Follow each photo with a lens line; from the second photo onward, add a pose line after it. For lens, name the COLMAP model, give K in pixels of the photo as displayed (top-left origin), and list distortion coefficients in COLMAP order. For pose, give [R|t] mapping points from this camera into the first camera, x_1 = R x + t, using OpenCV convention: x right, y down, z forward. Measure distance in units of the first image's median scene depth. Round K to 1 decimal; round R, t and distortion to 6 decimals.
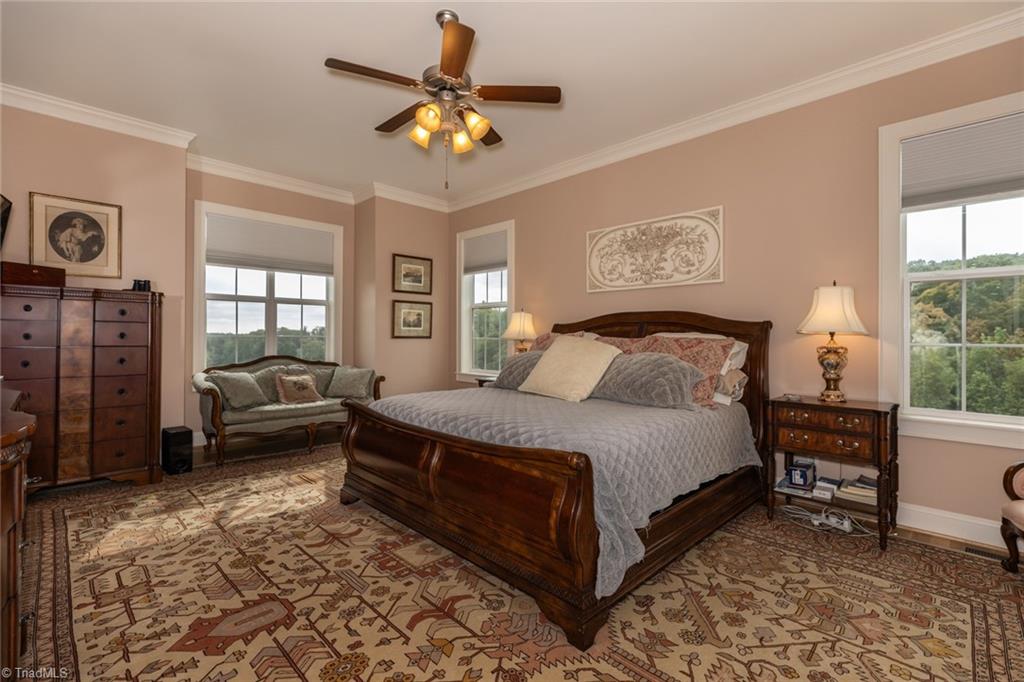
lens RADIAL K [[453.3, 0, 514.3], [0, 453.3, 335.0], [0, 0, 1]] dist [-0.001161, 0.000396]
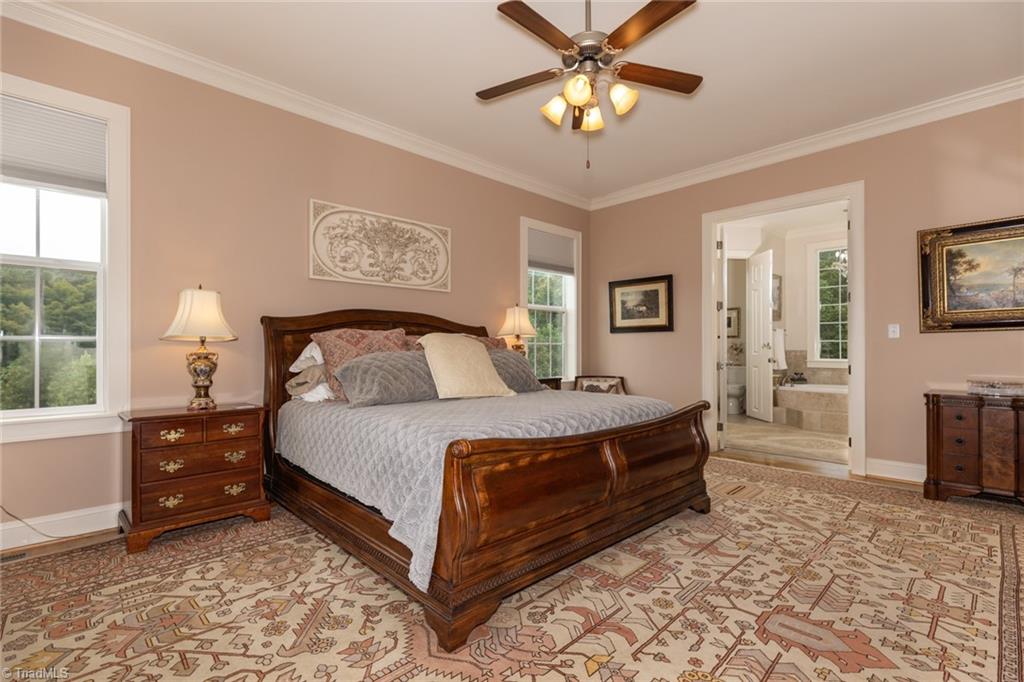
lens RADIAL K [[473.8, 0, 514.1], [0, 473.8, 346.2], [0, 0, 1]] dist [0.005304, -0.000377]
pose [[0.020960, -0.000694, 0.999780, -1.164601], [-0.002344, 0.999997, 0.000743, 0.036731], [-0.999778, -0.002359, 0.020958, 1.175107]]
